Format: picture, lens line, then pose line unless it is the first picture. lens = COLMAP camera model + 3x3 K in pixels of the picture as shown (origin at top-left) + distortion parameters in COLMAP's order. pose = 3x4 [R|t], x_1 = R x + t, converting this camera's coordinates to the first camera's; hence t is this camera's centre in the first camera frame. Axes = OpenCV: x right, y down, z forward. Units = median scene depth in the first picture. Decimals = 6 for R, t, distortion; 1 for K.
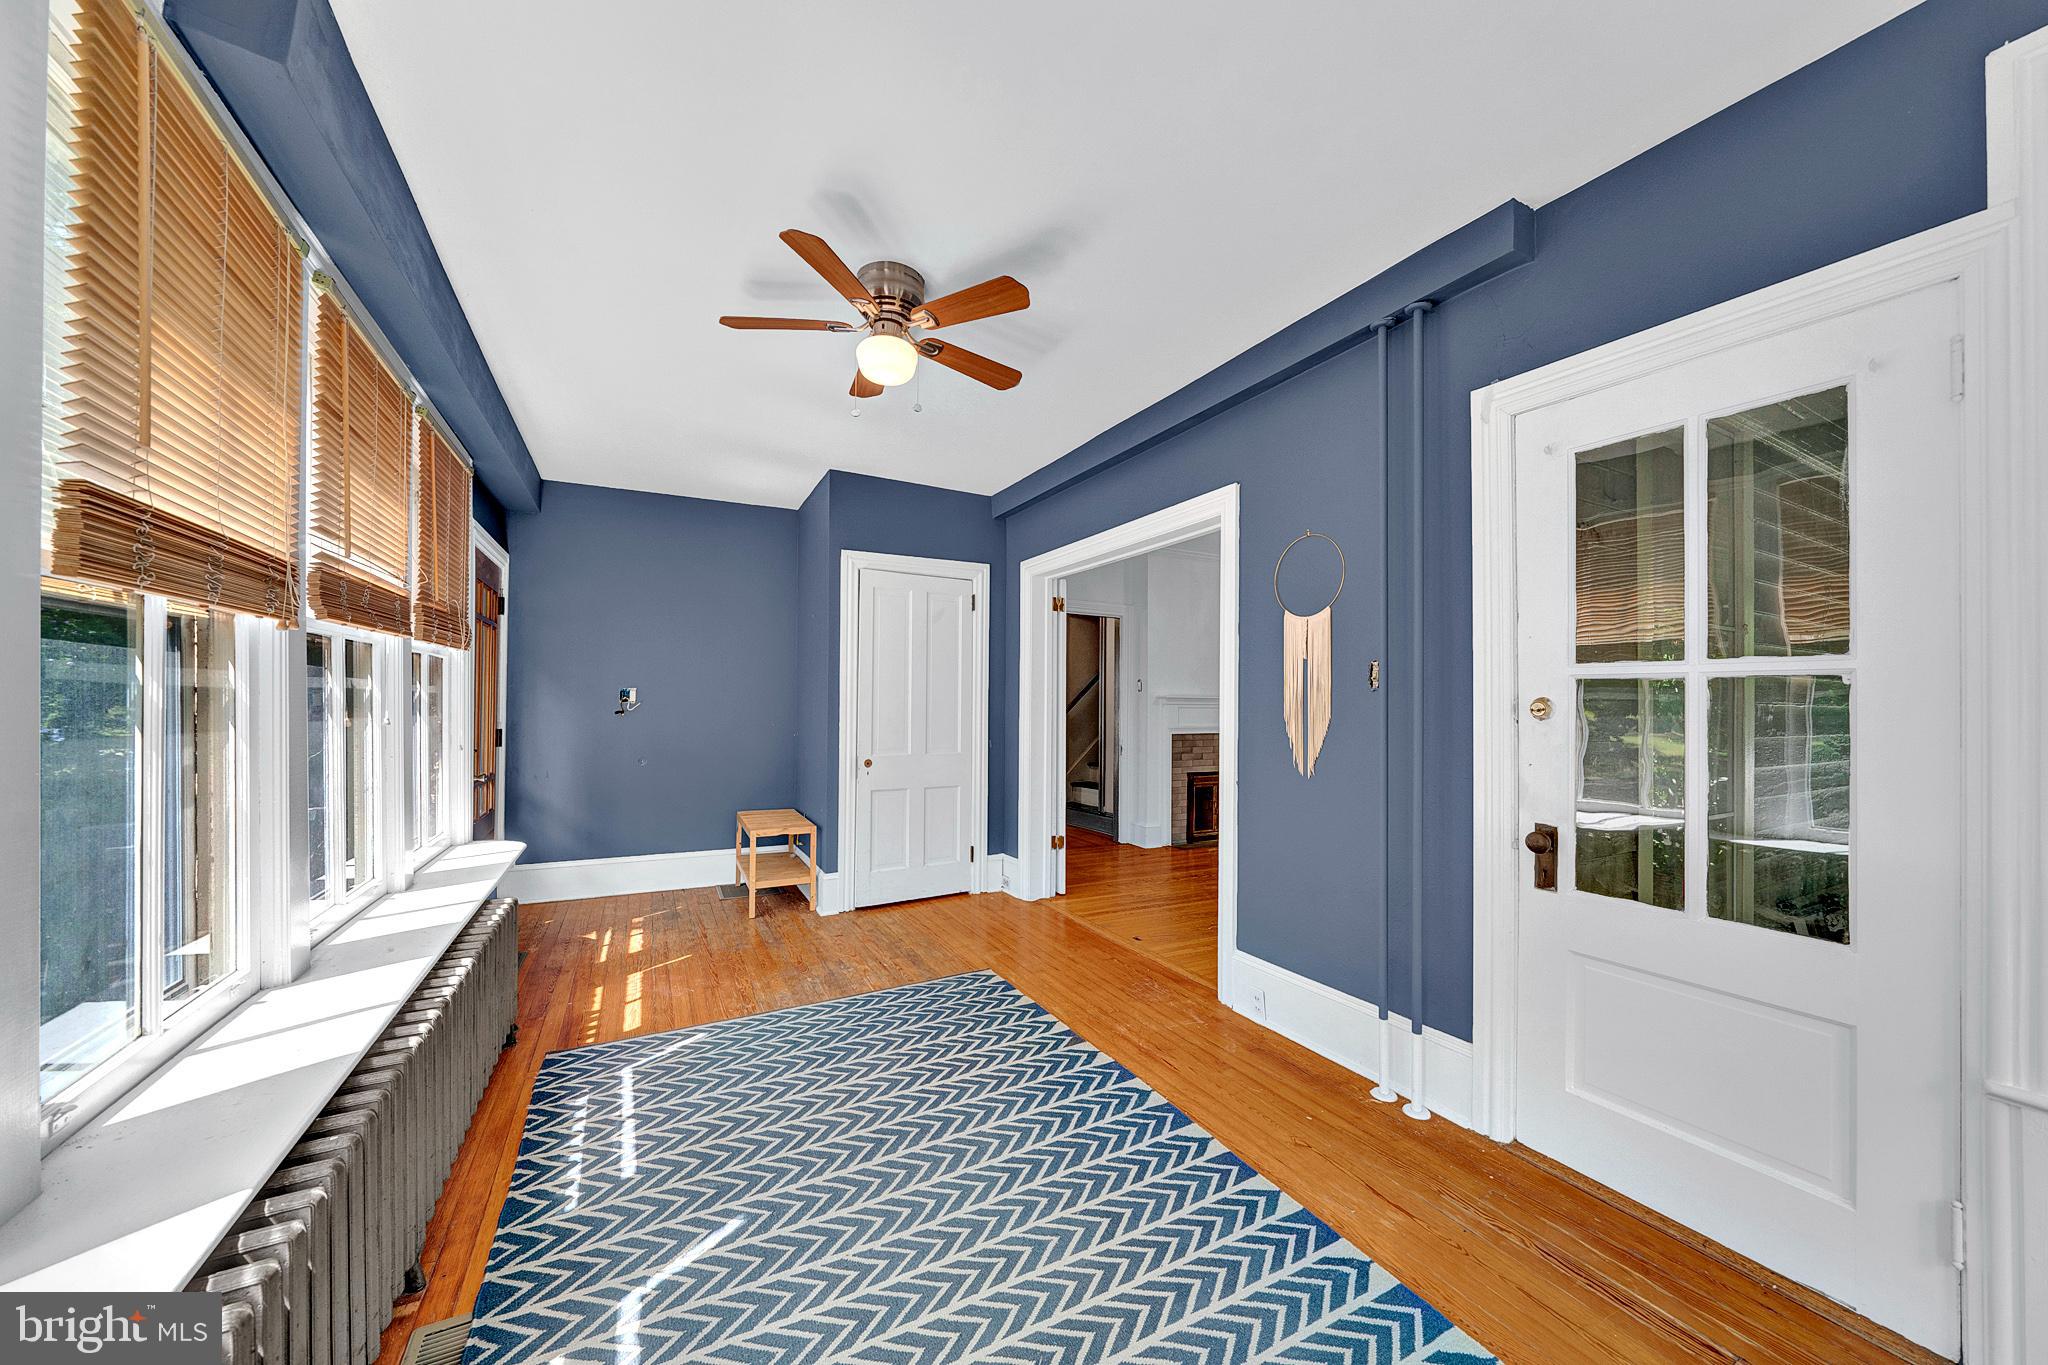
lens RADIAL K [[714.9, 0, 1016.8], [0, 714.9, 698.1], [0, 0, 1]] dist [-0.000363, -0.000106]
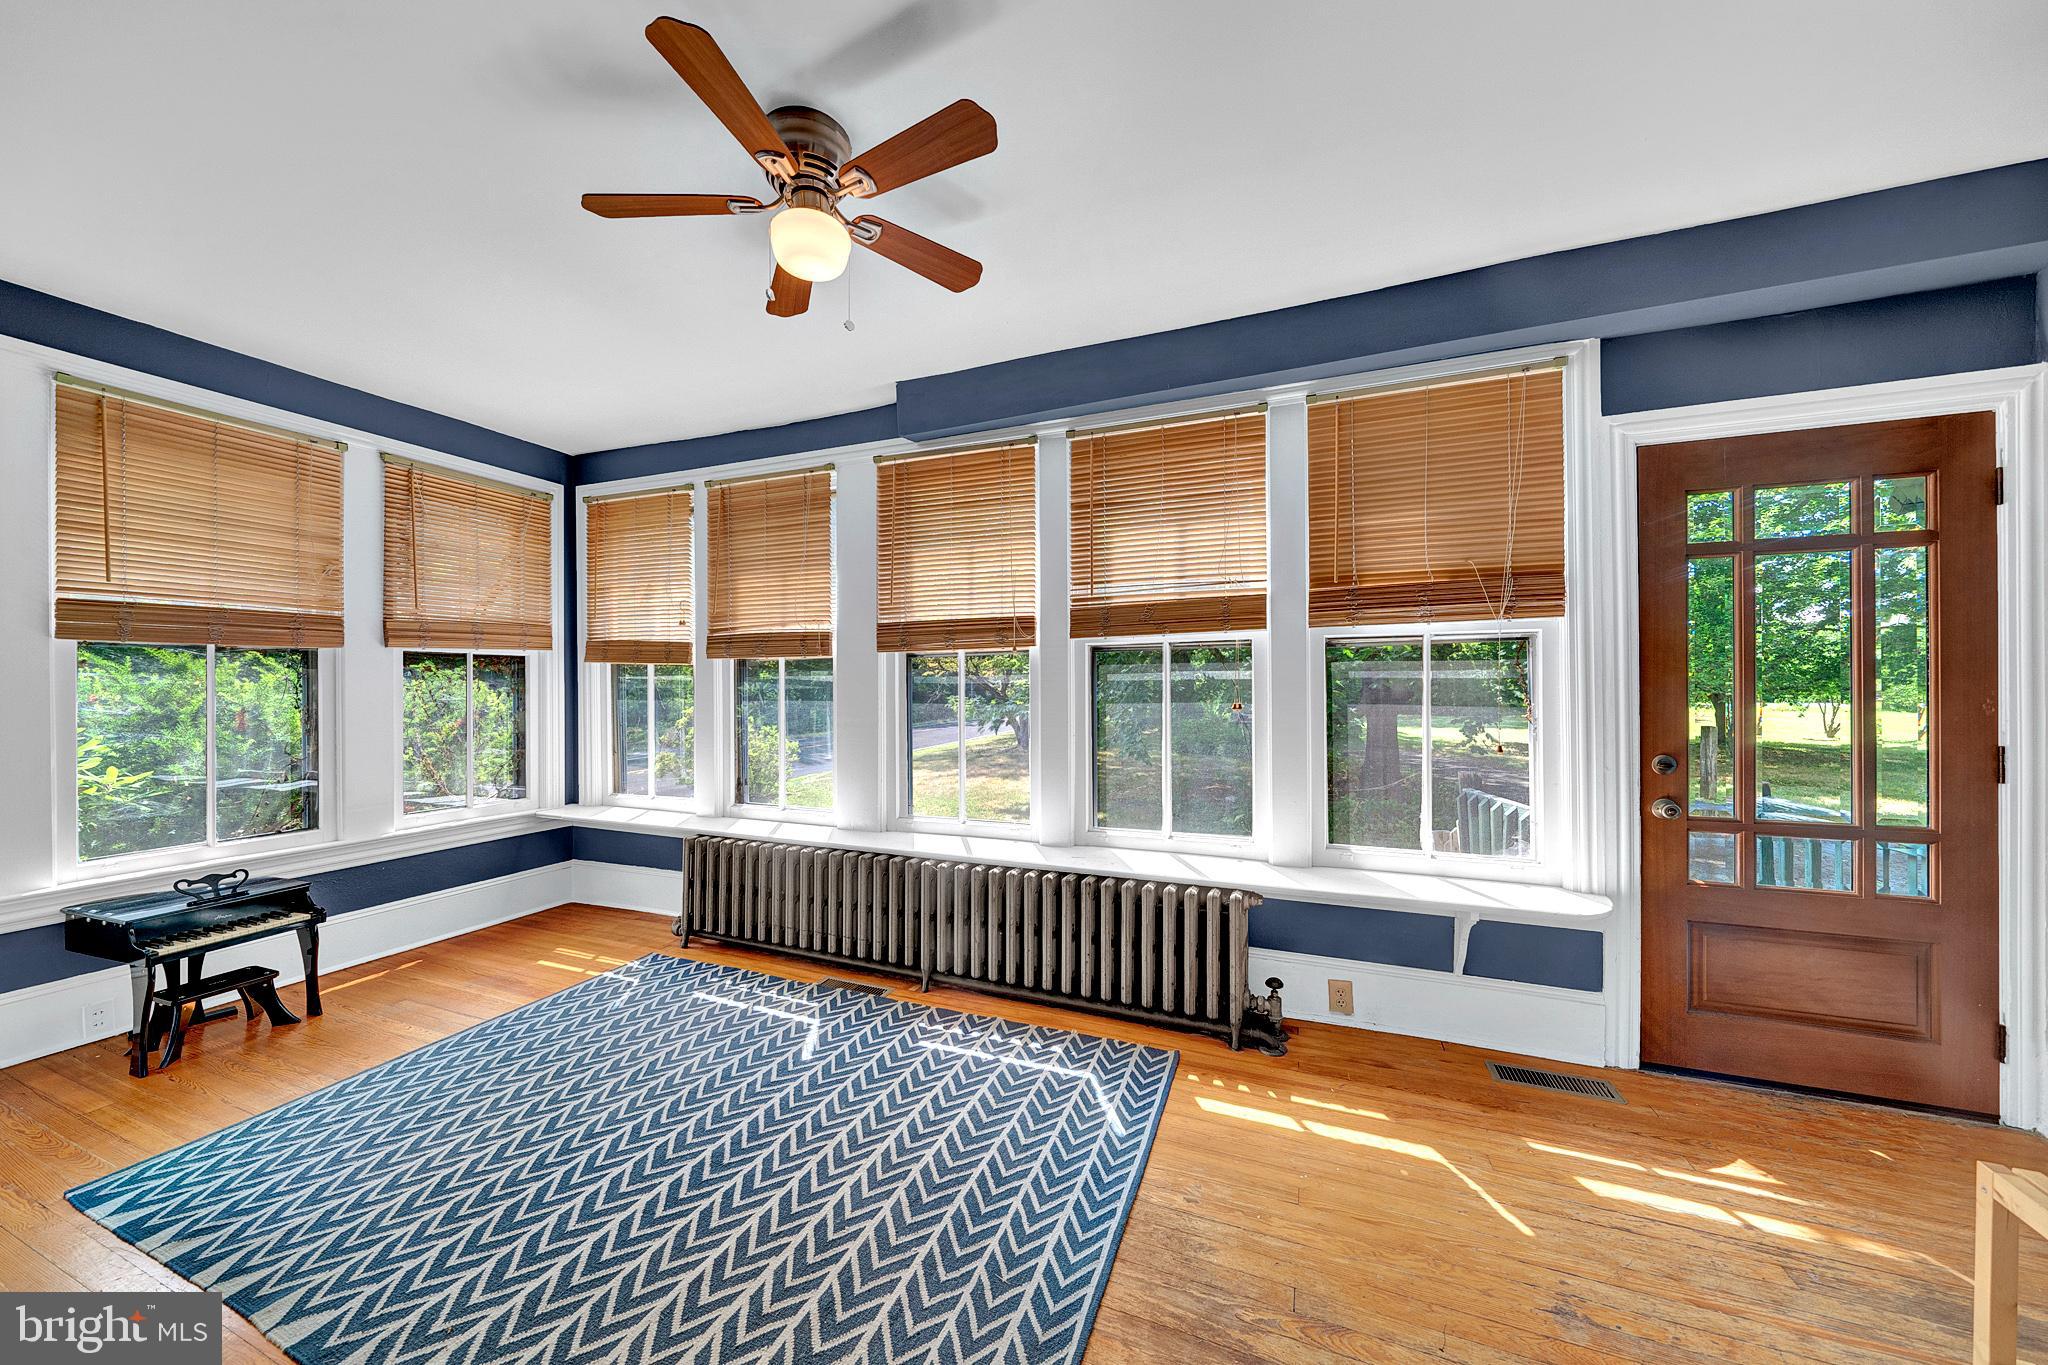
lens RADIAL K [[712.4, 0, 1013.1], [0, 712.4, 683.5], [0, 0, 1]] dist [-0.001763, -0.000236]
pose [[-0.767468, -0.005625, -0.641063, 0.110067], [0.004205, 0.999896, -0.013808, 0.009394], [0.641074, -0.013294, -0.767364, 1.308352]]
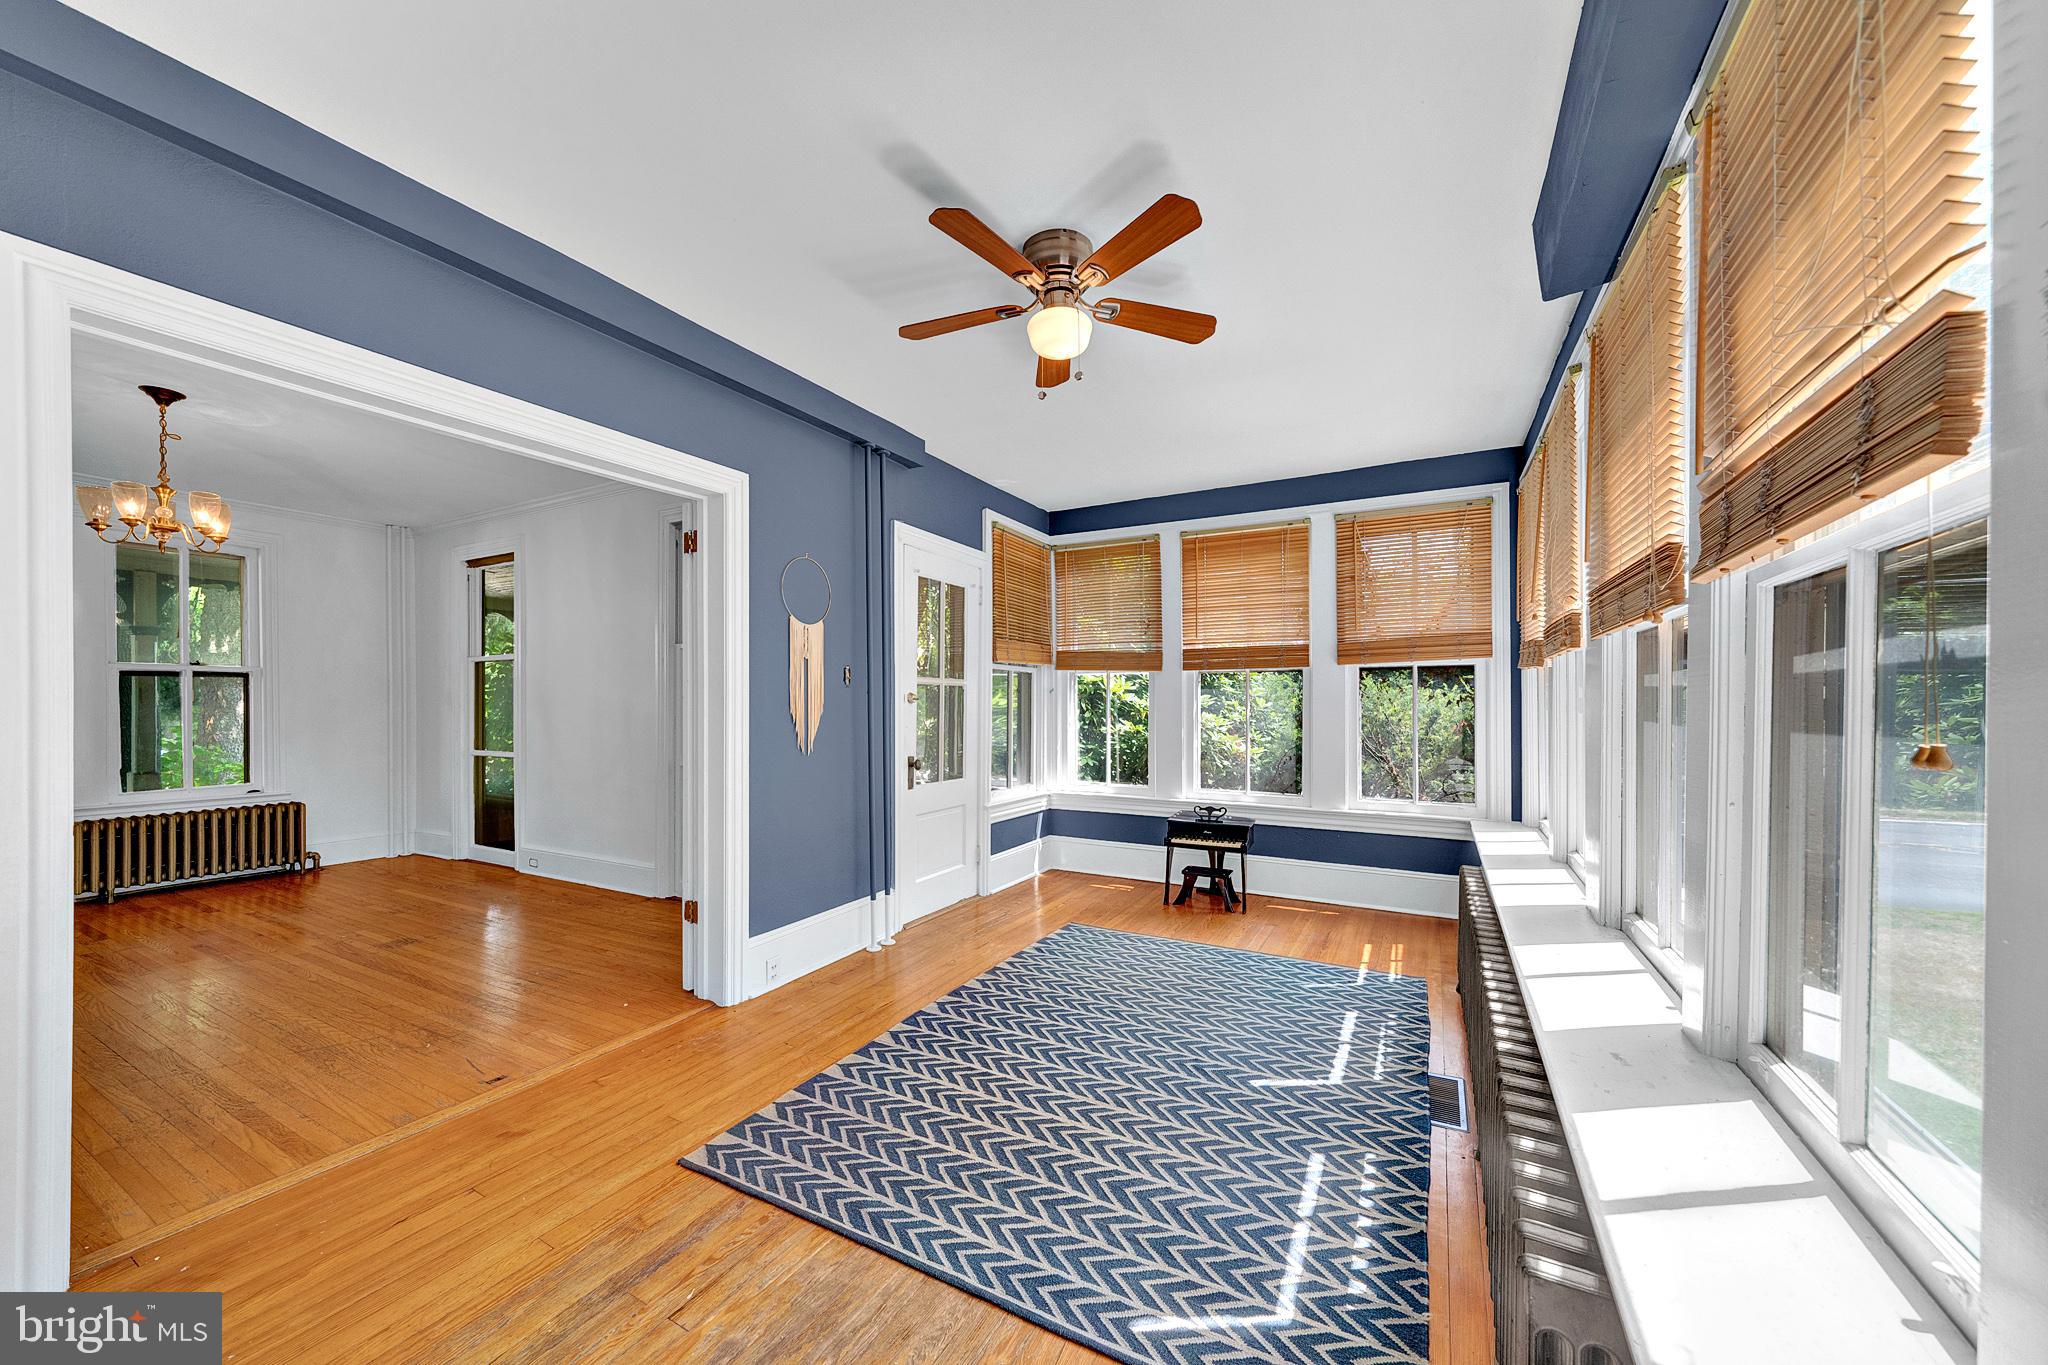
lens RADIAL K [[750.1, 0, 1010.0], [0, 750.1, 702.9], [0, 0, 1]] dist [-0.002604, -0.000049]
pose [[-0.539761, -0.006967, 0.841789, -0.738560], [-0.008911, 0.999957, 0.002562, 0.012063], [-0.841771, -0.006119, -0.539800, 1.196549]]
